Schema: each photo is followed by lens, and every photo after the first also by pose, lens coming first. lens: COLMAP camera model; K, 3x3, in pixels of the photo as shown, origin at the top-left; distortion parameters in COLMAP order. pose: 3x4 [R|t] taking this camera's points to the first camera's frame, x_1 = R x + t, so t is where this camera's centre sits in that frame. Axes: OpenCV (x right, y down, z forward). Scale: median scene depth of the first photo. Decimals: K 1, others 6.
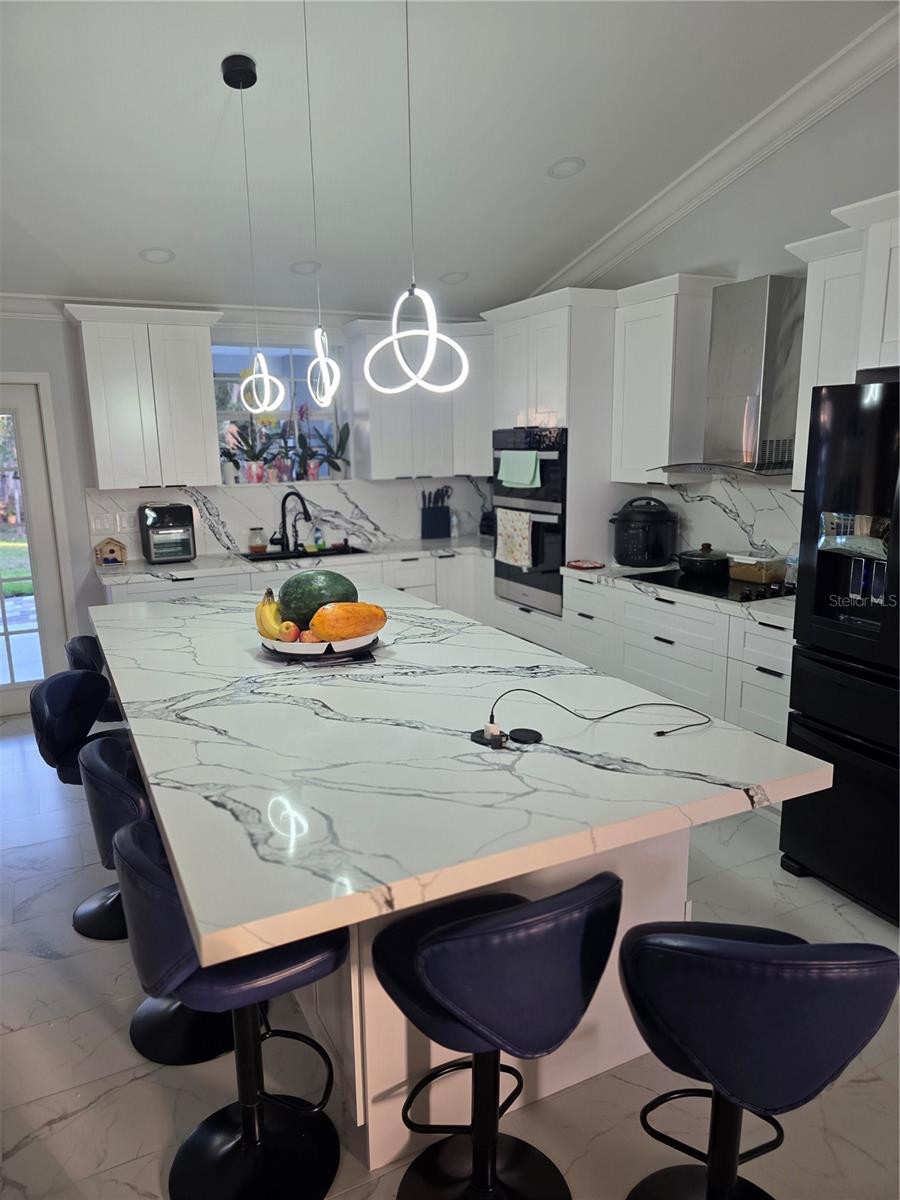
lens RADIAL K [[810.8, 0, 450.5], [0, 810.8, 615.8], [0, 0, 1]] dist [0.071856, -0.063972]
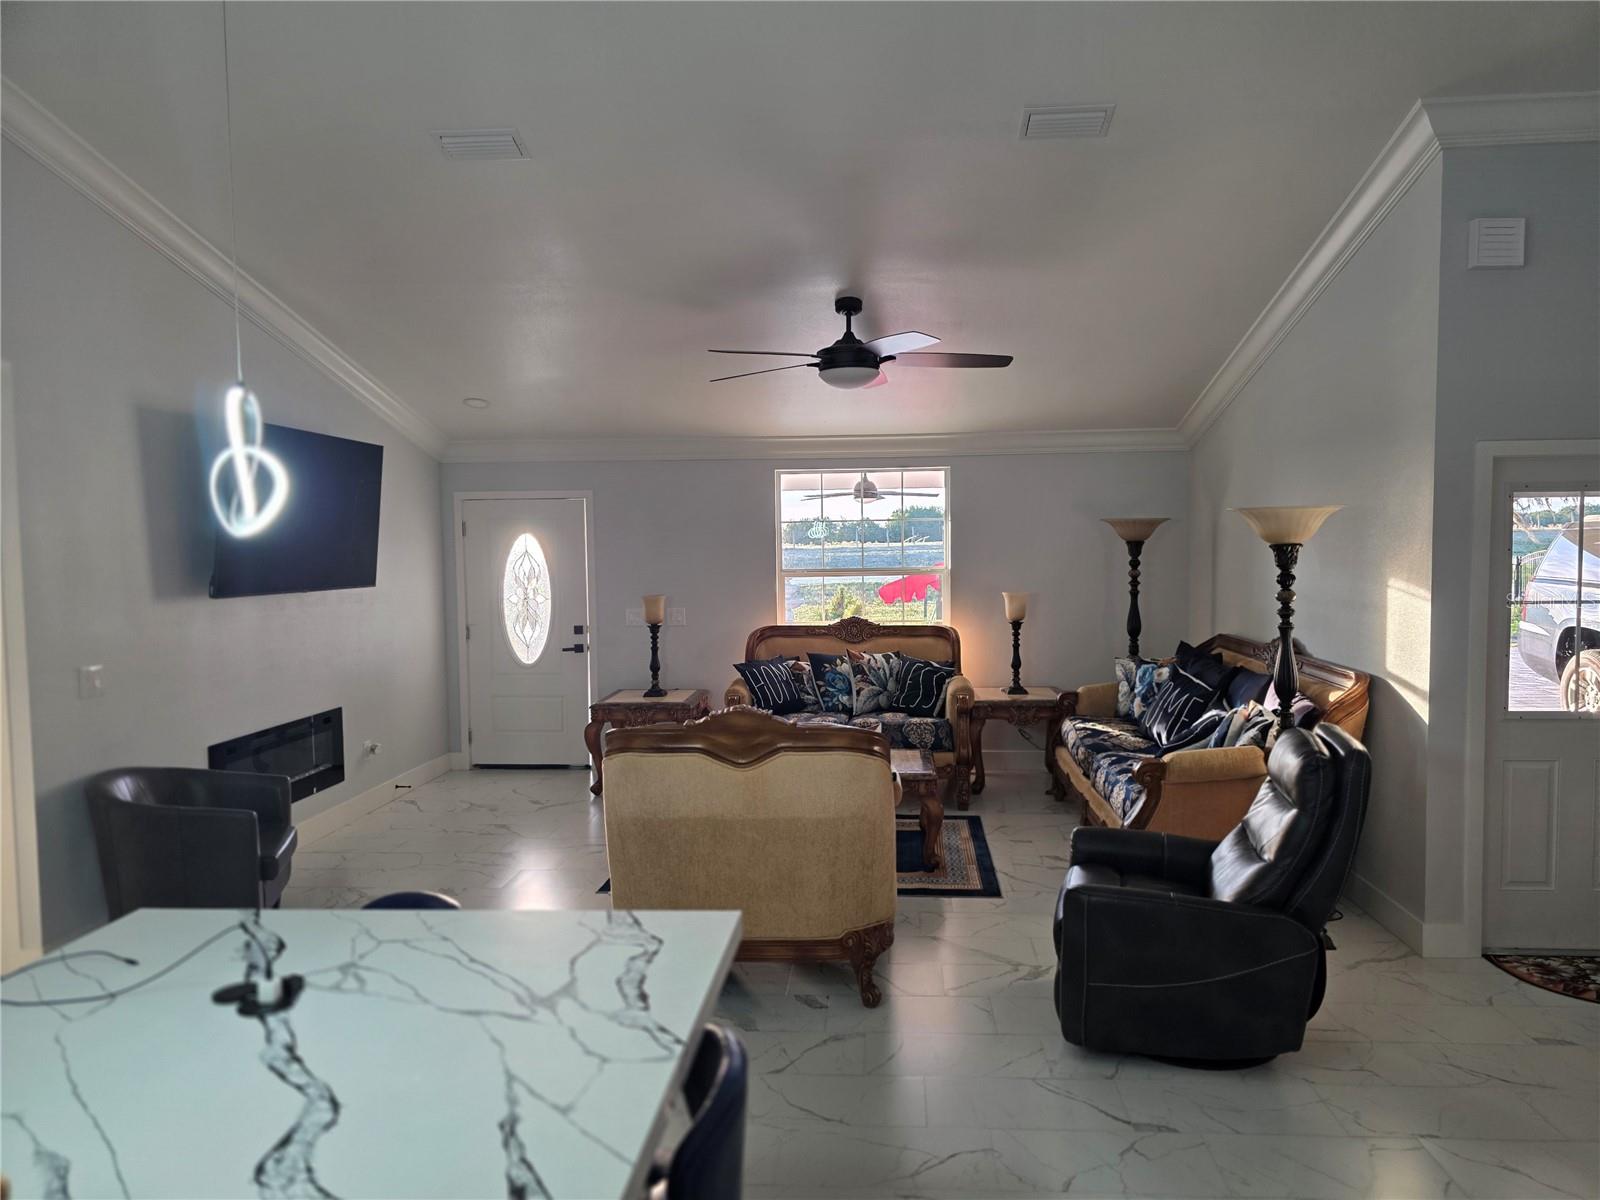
lens RADIAL K [[1081.1, 0, 800.0], [0, 1081.1, 600.0], [0, 0, 1]] dist [0.071856, -0.063972]
pose [[-0.848560, -0.004660, 0.529078, -0.953578], [0.139645, 0.962532, 0.232447, -0.391955], [-0.510338, 0.271129, -0.816116, 1.601159]]
